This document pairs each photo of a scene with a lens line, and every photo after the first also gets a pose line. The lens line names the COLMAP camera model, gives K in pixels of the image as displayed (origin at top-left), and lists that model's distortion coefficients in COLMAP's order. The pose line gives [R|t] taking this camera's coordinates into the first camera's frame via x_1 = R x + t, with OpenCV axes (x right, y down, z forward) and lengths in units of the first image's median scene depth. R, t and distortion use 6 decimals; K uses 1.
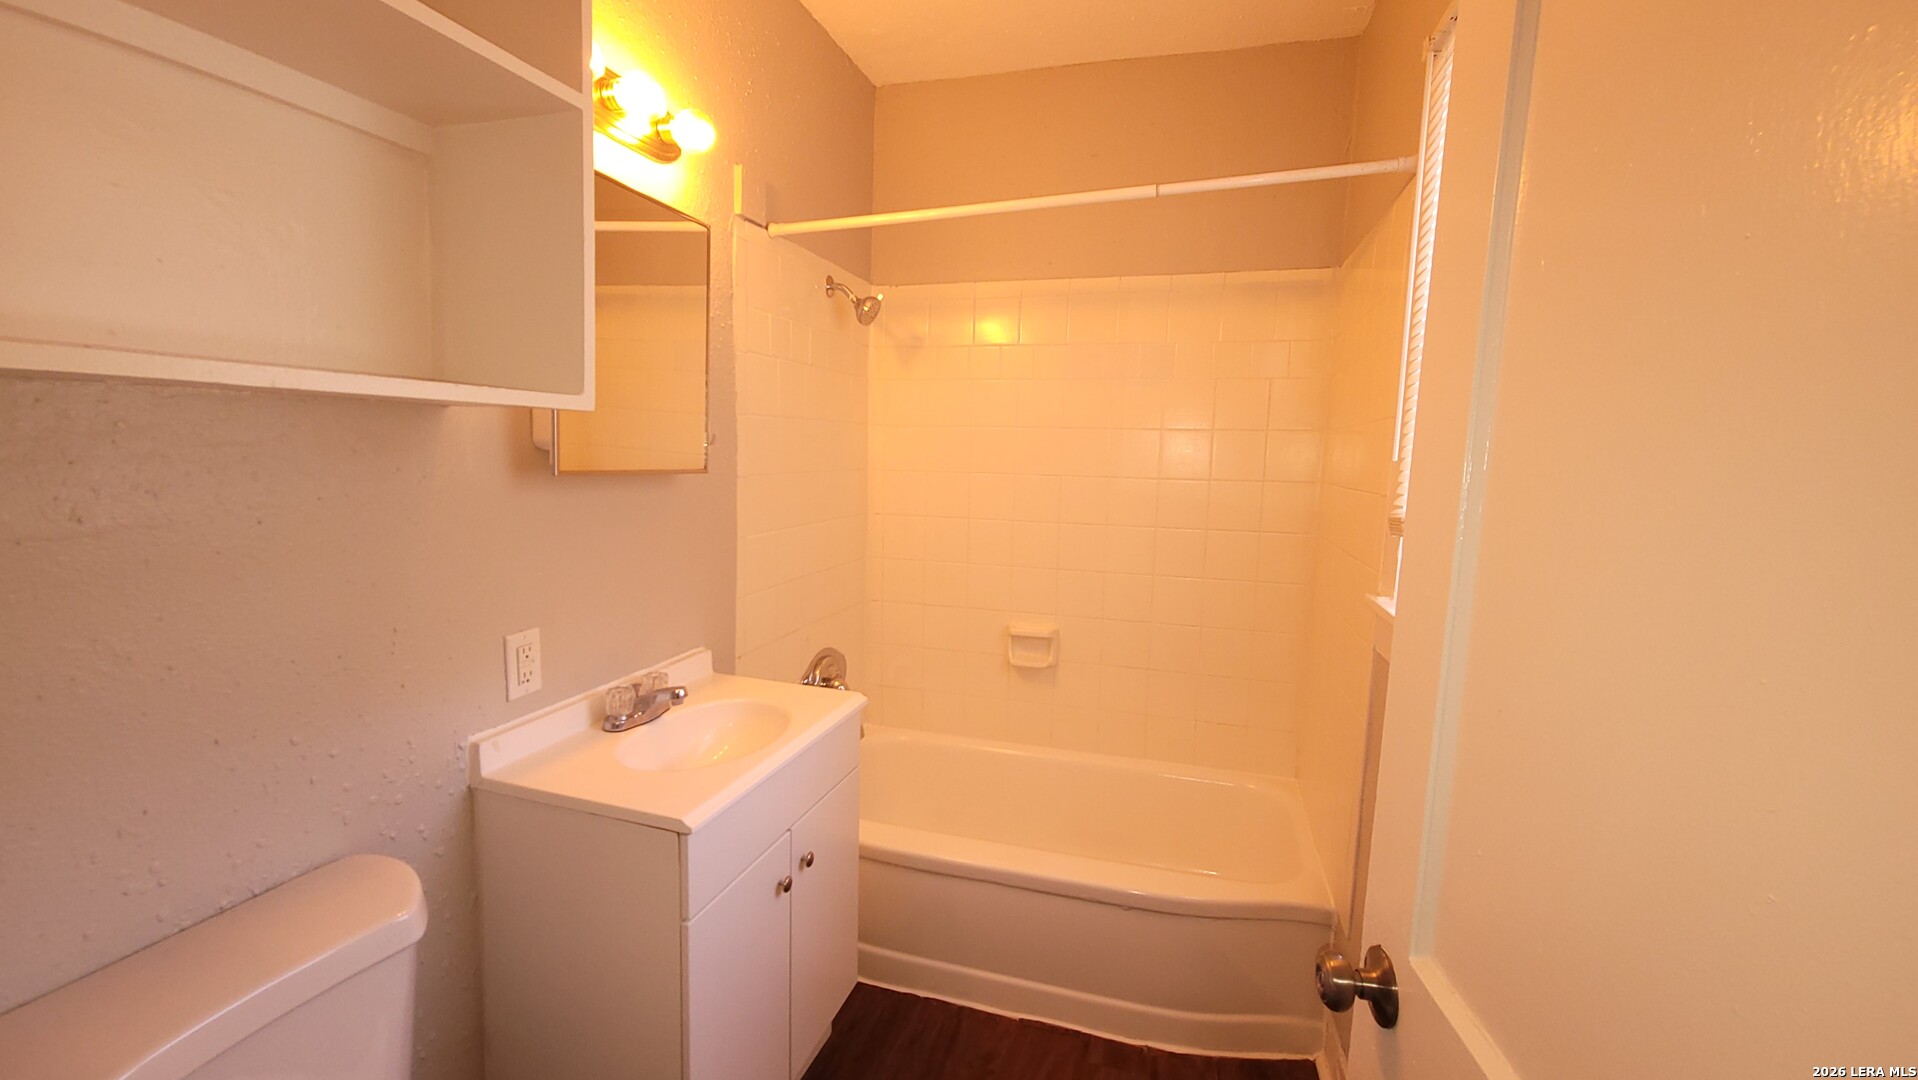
lens RADIAL K [[772.5, 0, 962.1], [0, 772.5, 535.3], [0, 0, 1]] dist [-0.003507, -0.000375]
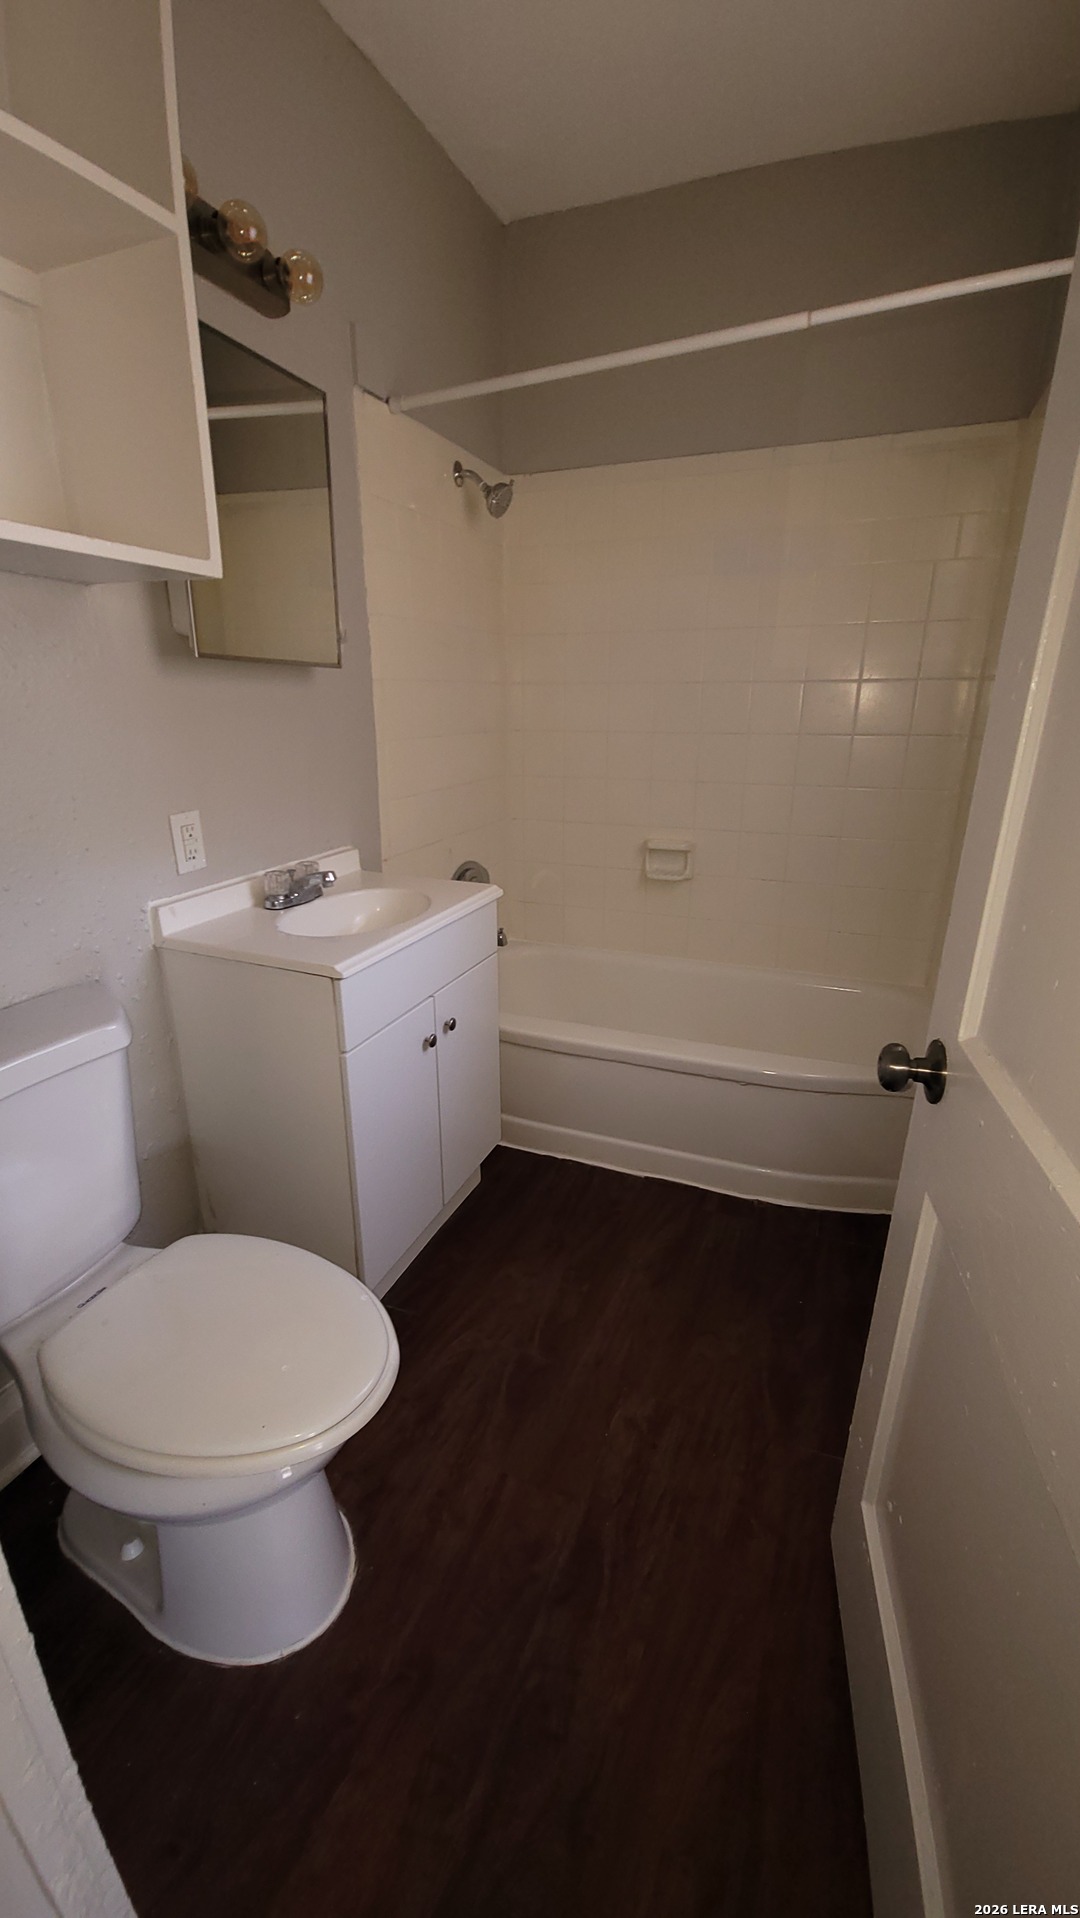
lens RADIAL K [[772.5, 0, 545.9], [0, 772.5, 965.2], [0, 0, 1]] dist [-0.003507, -0.000375]
pose [[0.995643, 0.006803, -0.092997, 0.040638], [0.013648, 0.975964, 0.217504, 0.091052], [0.092242, -0.217825, 0.971619, -0.058654]]
